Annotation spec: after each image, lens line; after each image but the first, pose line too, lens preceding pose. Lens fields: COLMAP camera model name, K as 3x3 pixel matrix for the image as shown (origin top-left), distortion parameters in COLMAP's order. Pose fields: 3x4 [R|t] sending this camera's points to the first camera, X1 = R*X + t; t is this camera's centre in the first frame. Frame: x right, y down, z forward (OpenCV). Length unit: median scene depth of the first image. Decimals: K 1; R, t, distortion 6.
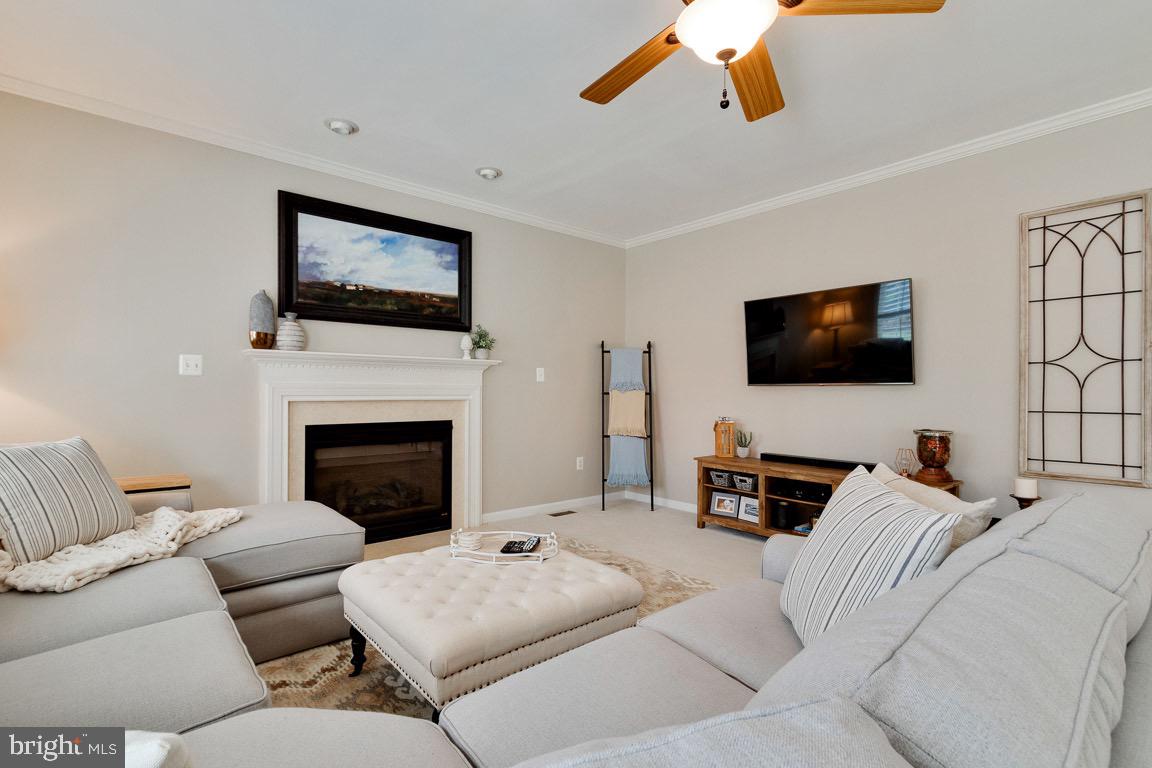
lens RADIAL K [[533.3, 0, 572.2], [0, 533.3, 389.3], [0, 0, 1]] dist [0.006084, -0.001765]
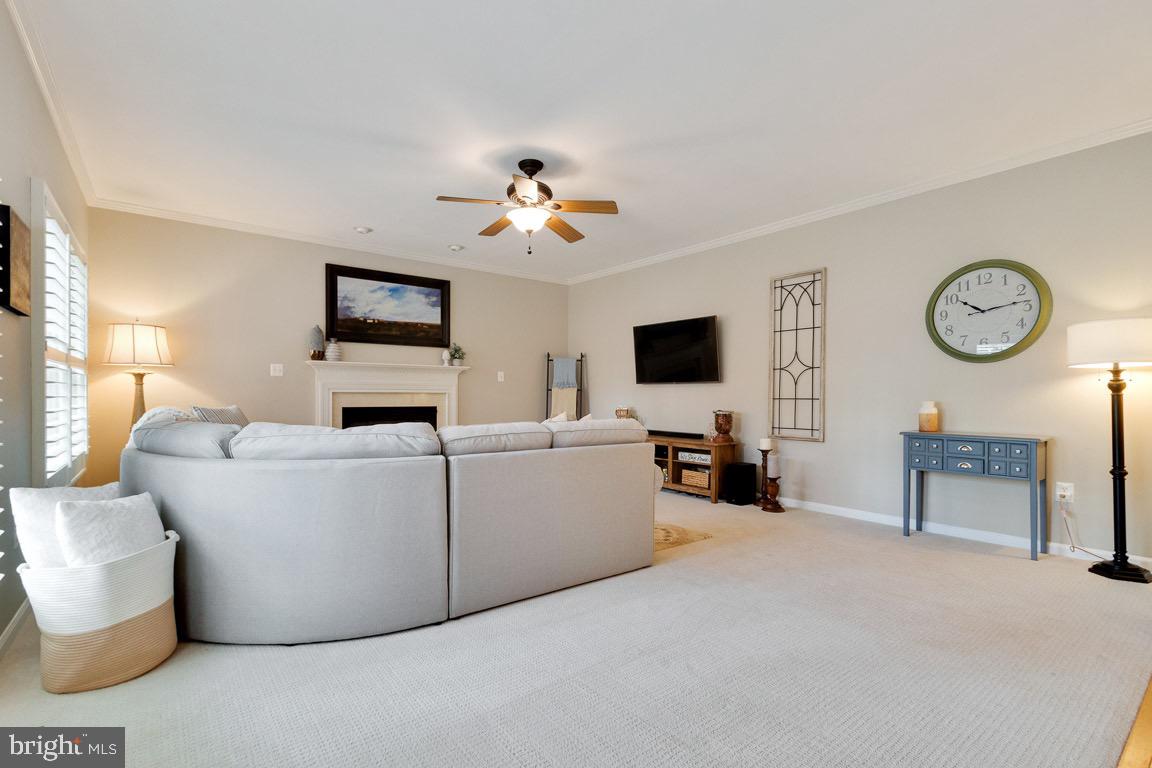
lens RADIAL K [[533.3, 0, 570.3], [0, 533.3, 395.9], [0, 0, 1]] dist [0.006084, -0.001765]
pose [[0.998576, 0.002570, -0.053284, 0.250731], [-0.002231, 0.999977, 0.006425, 0.018918], [0.053299, -0.006297, 0.998559, -0.522773]]
